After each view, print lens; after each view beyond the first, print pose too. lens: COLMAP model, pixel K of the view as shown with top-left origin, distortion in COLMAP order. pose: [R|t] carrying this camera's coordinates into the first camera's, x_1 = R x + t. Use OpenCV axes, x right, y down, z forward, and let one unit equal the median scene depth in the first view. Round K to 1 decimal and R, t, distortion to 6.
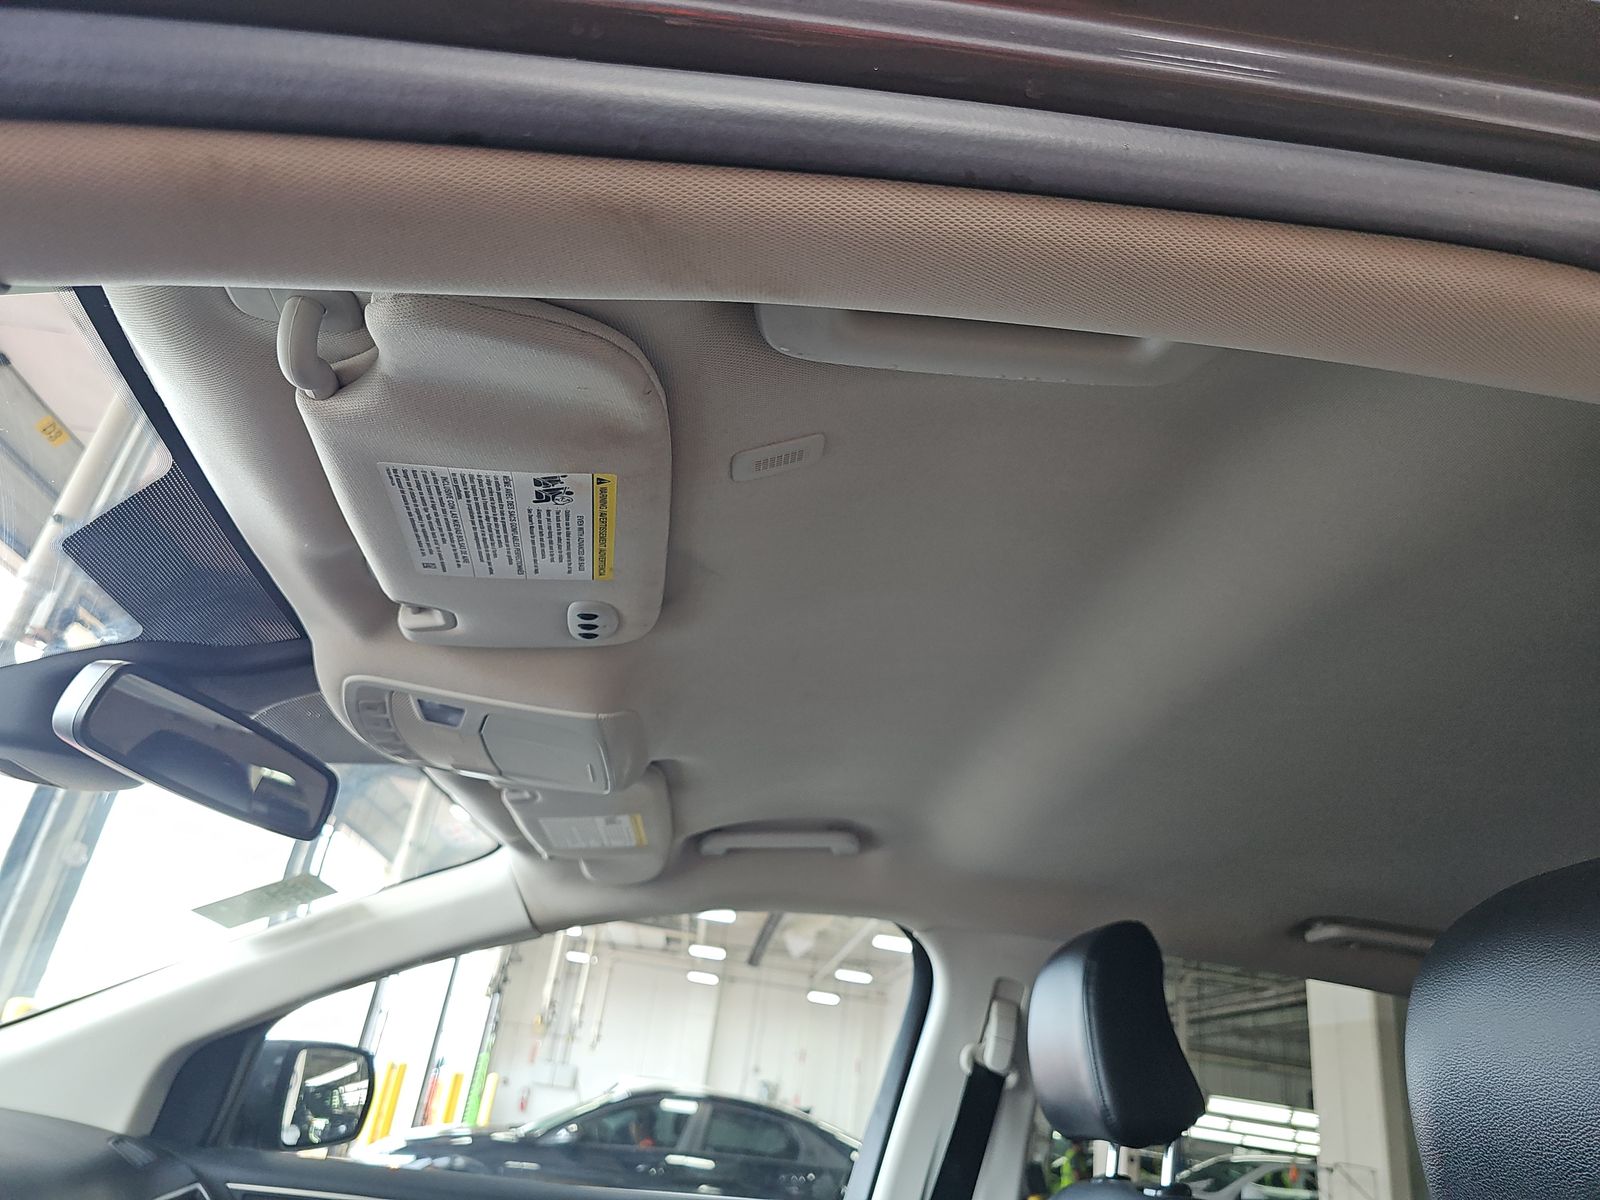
lens RADIAL K [[1065.6, 0, 792.3], [0, 1065.6, 605.2], [0, 0, 1]] dist [0.028783, -0.044198]
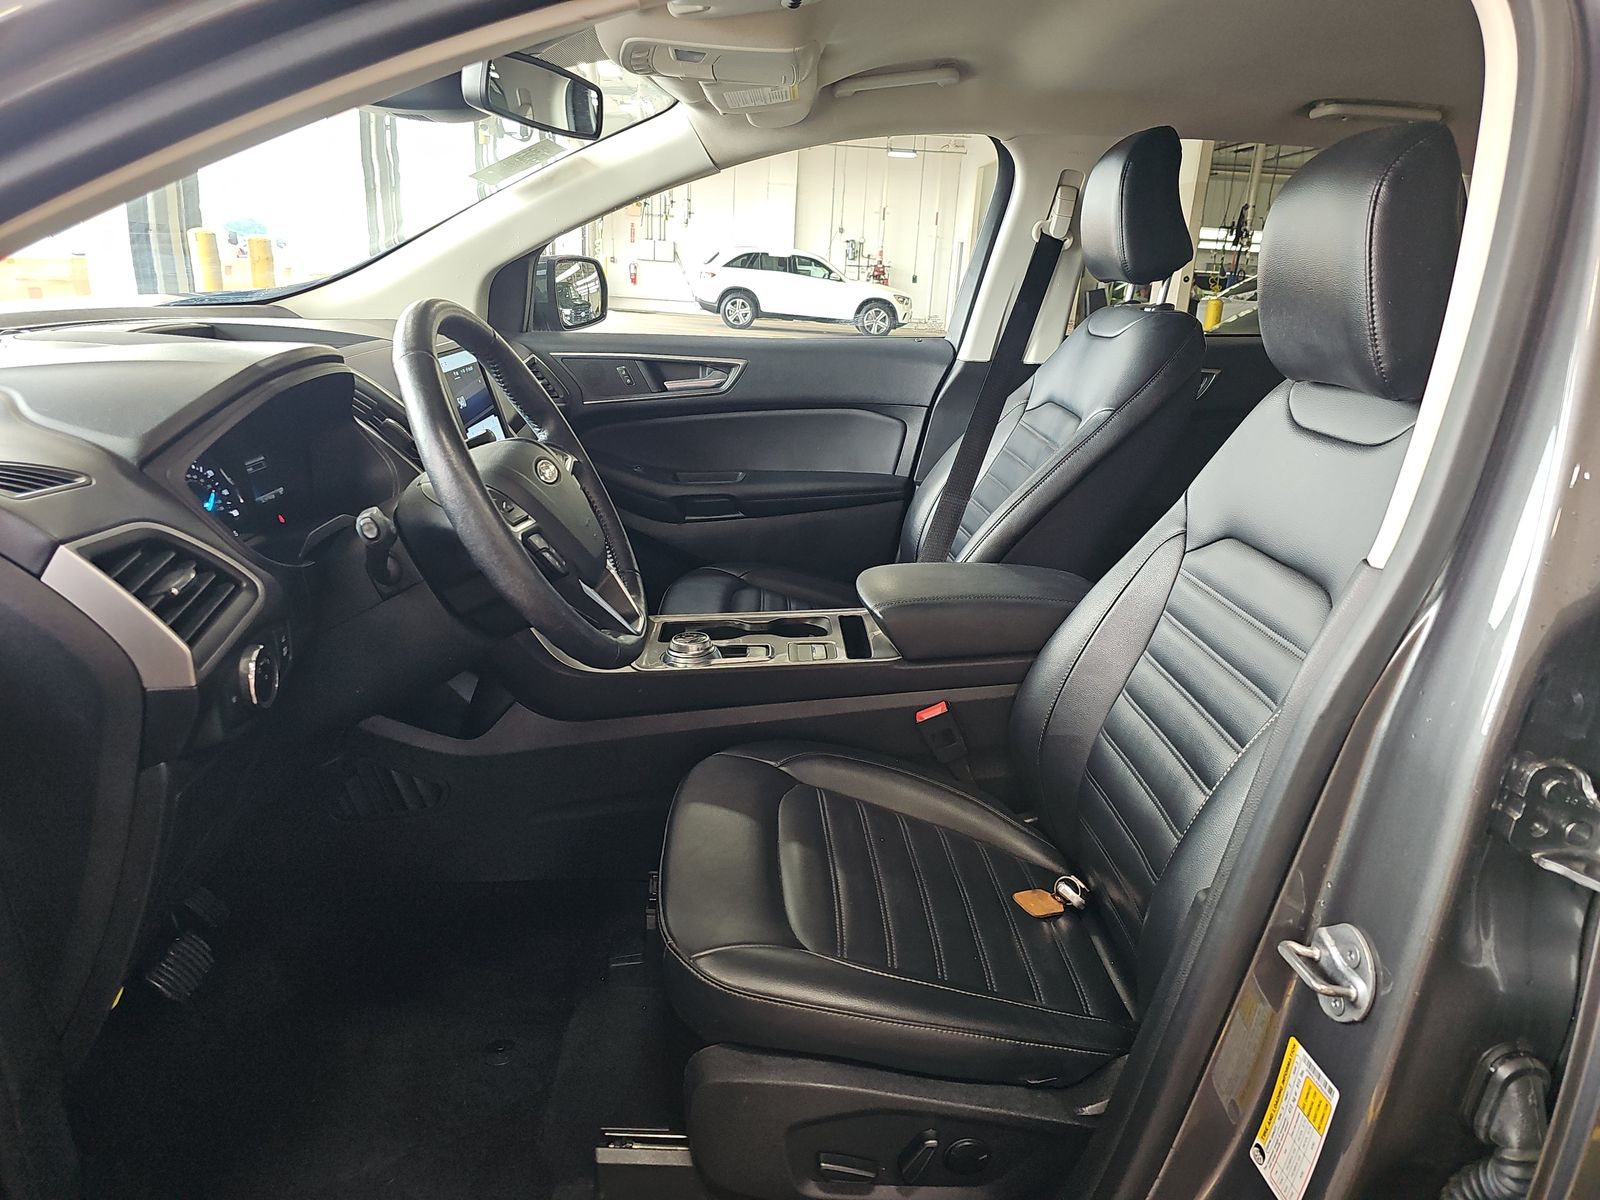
lens RADIAL K [[1065.6, 0, 809.8], [0, 1065.6, 607.9], [0, 0, 1]] dist [0.028783, -0.044198]
pose [[0.995288, -0.058857, -0.077051, -0.052330], [0.095629, 0.727038, 0.679905, -0.196232], [0.016002, -0.684070, 0.729241, -0.358269]]
